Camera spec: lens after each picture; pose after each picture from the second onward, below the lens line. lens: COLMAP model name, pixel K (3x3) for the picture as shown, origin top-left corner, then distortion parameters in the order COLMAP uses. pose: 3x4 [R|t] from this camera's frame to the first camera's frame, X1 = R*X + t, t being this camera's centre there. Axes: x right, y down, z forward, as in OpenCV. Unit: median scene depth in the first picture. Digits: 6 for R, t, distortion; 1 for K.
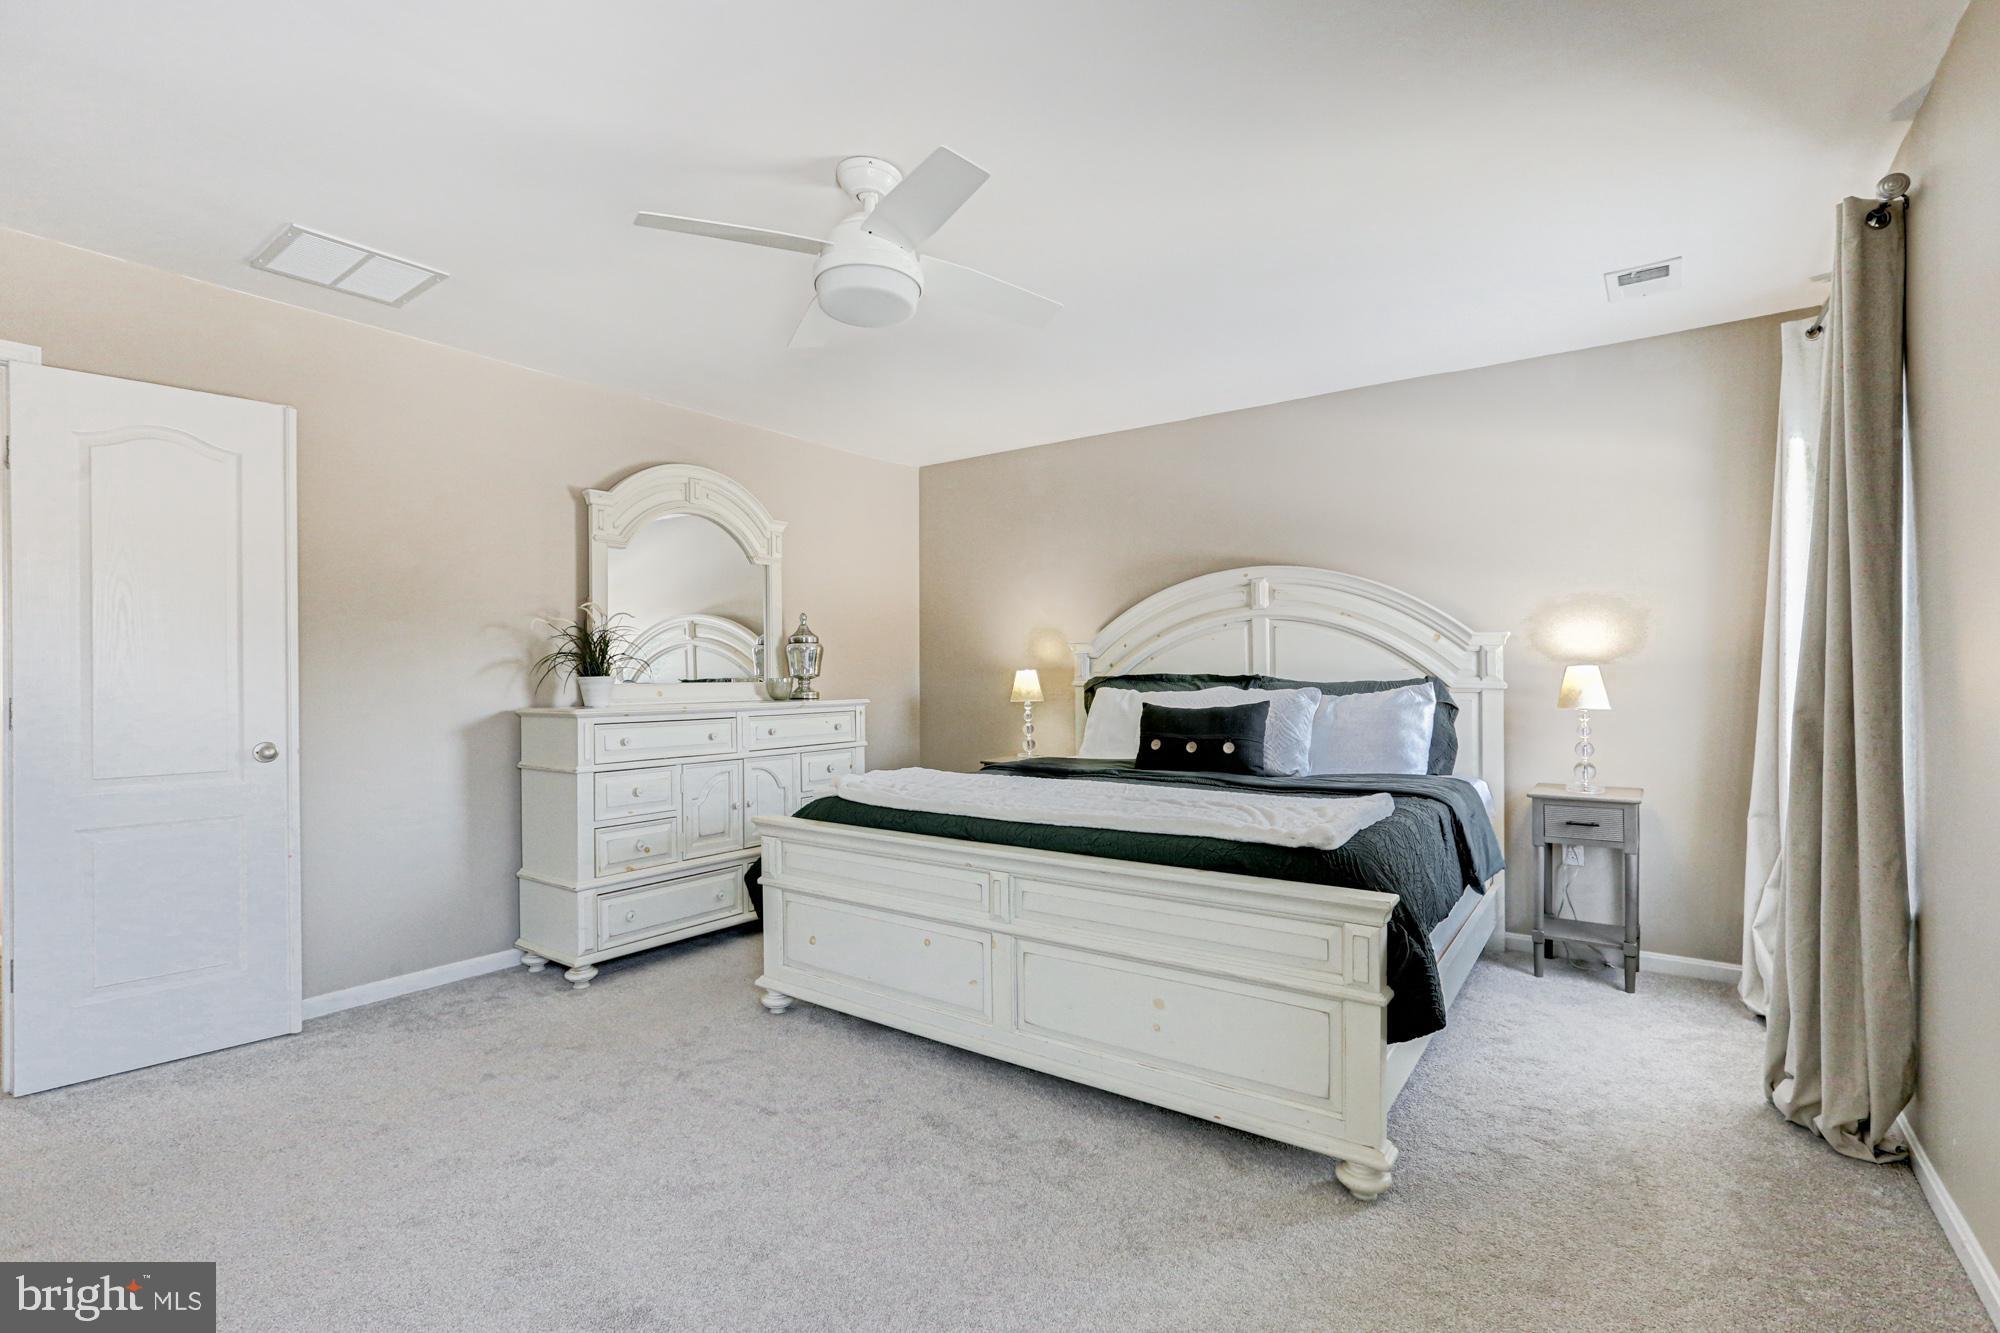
lens RADIAL K [[934.1, 0, 990.6], [0, 934.1, 668.3], [0, 0, 1]] dist [-0.002119, -0.000104]
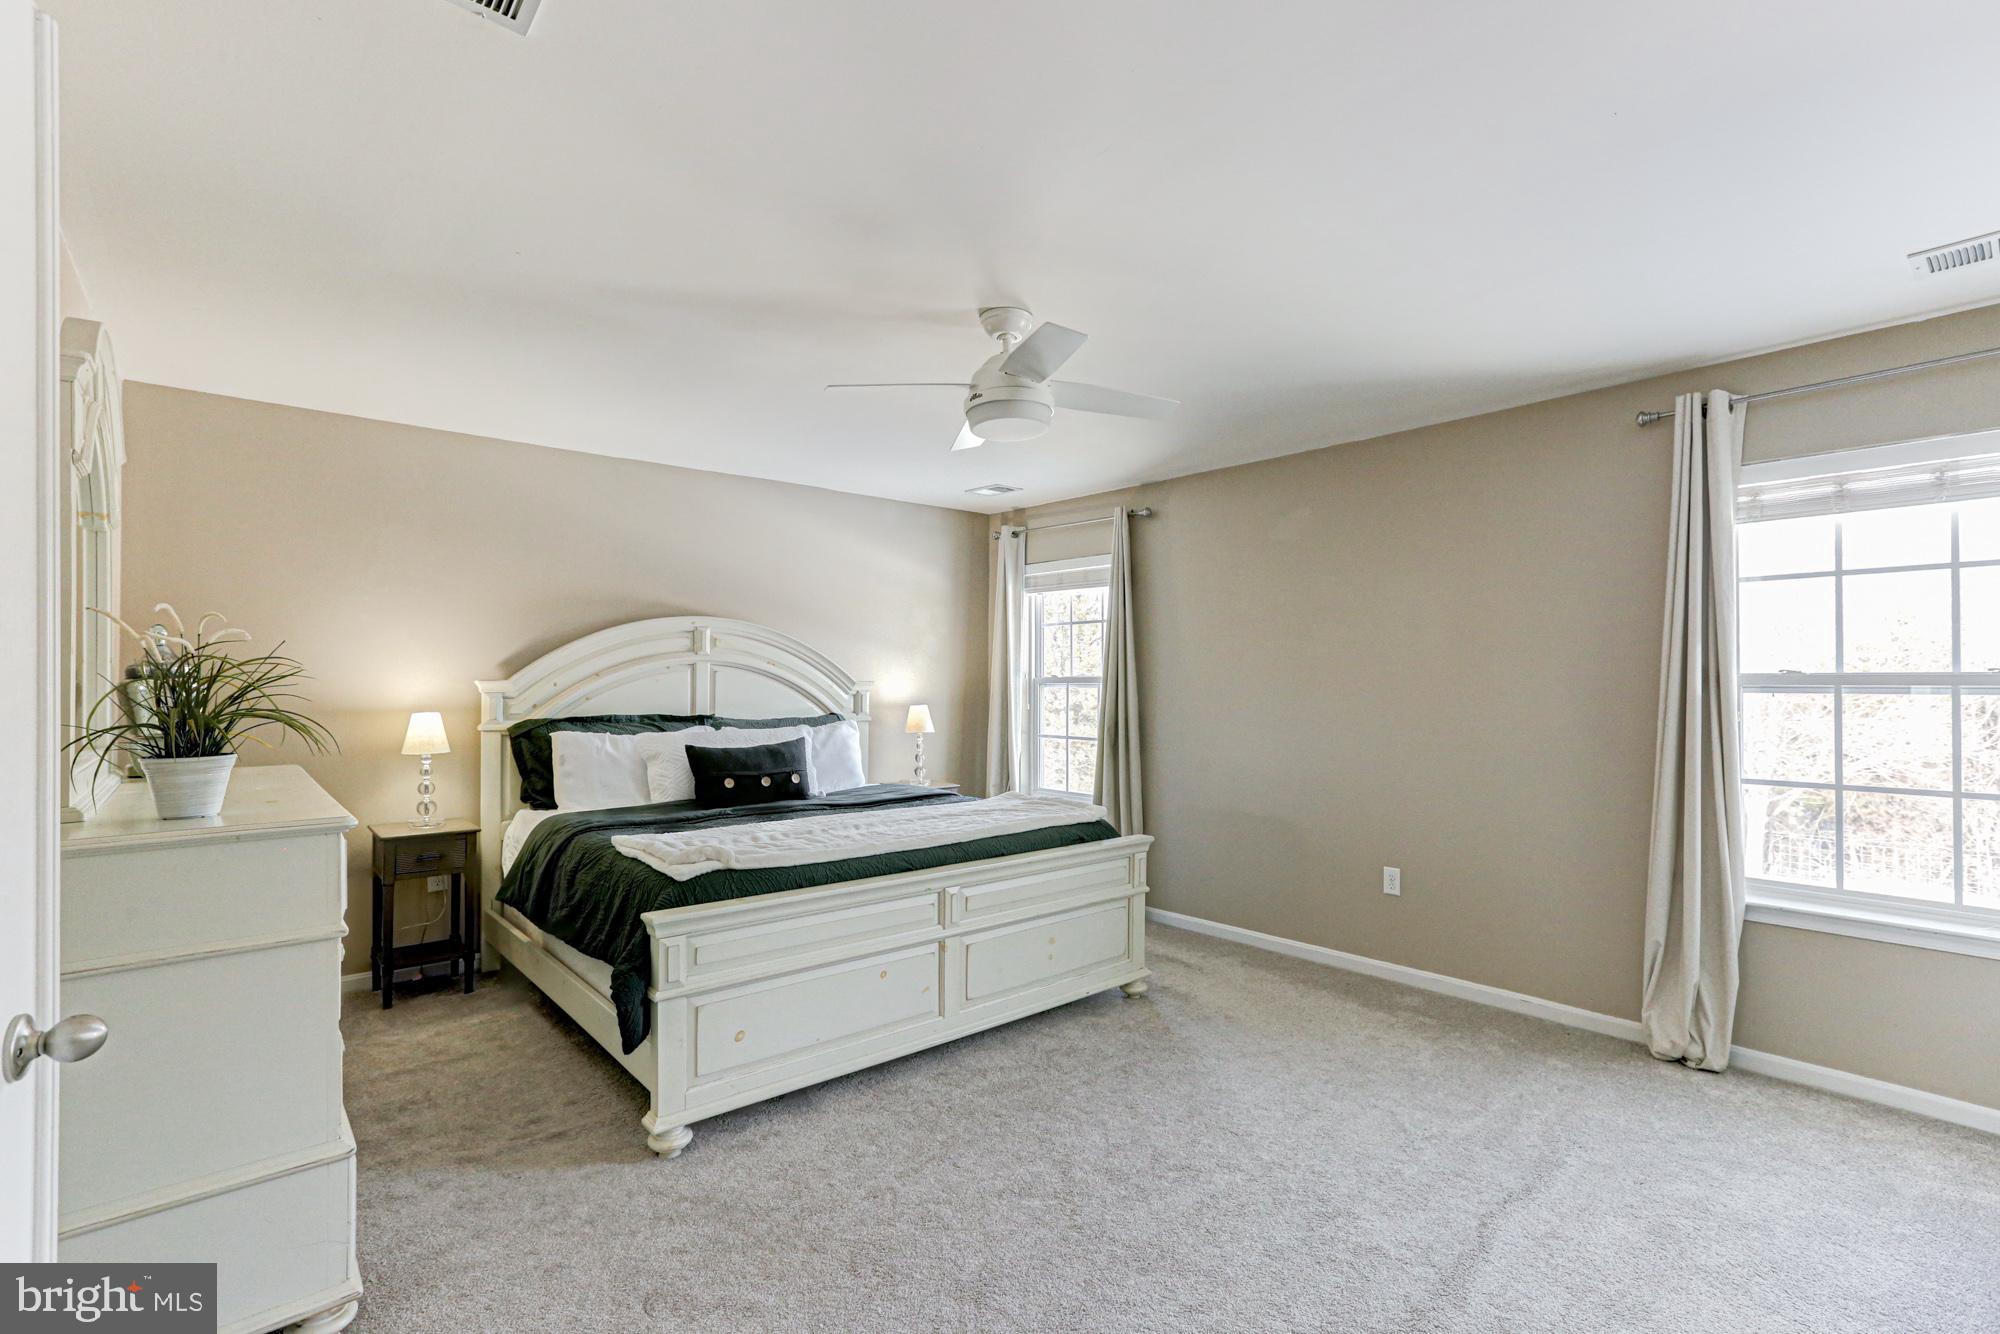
lens RADIAL K [[934.1, 0, 991.3], [0, 934.1, 678.1], [0, 0, 1]] dist [-0.002119, -0.000104]
pose [[0.223495, 0.010428, 0.974649, -0.836210], [-0.005429, 0.999941, -0.009453, -0.031093], [-0.974690, -0.003179, 0.223538, 0.484302]]
